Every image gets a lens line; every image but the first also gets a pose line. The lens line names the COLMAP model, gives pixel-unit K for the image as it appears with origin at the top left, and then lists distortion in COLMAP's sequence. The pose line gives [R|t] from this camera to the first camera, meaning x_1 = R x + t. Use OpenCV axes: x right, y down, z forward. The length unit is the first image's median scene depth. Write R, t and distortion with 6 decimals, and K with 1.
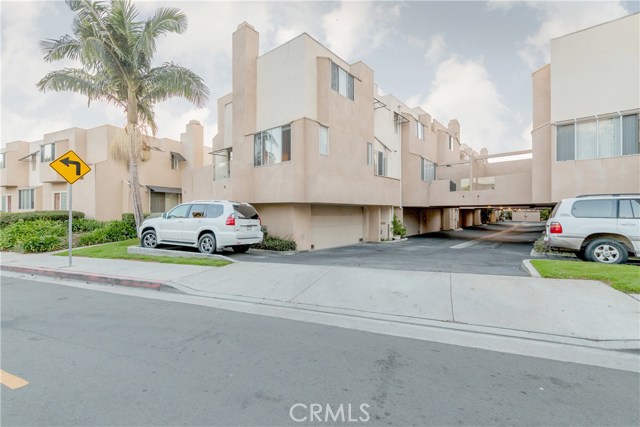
lens RADIAL K [[274.6, 0, 320.8], [0, 274.6, 213.6], [0, 0, 1]] dist [-0.002092, 0.000206]
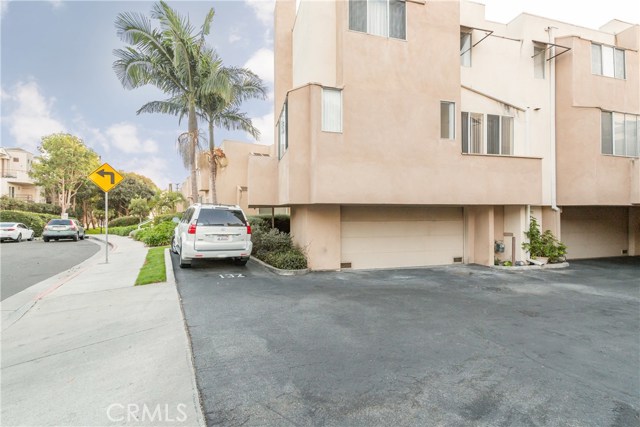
lens RADIAL K [[274.6, 0, 319.6], [0, 274.6, 212.8], [0, 0, 1]] dist [-0.002092, 0.000206]
pose [[0.815268, 0.001317, -0.579082, 0.255041], [-0.002622, 0.999996, -0.001417, -0.010891], [0.579078, 0.002673, 0.815268, 0.298728]]
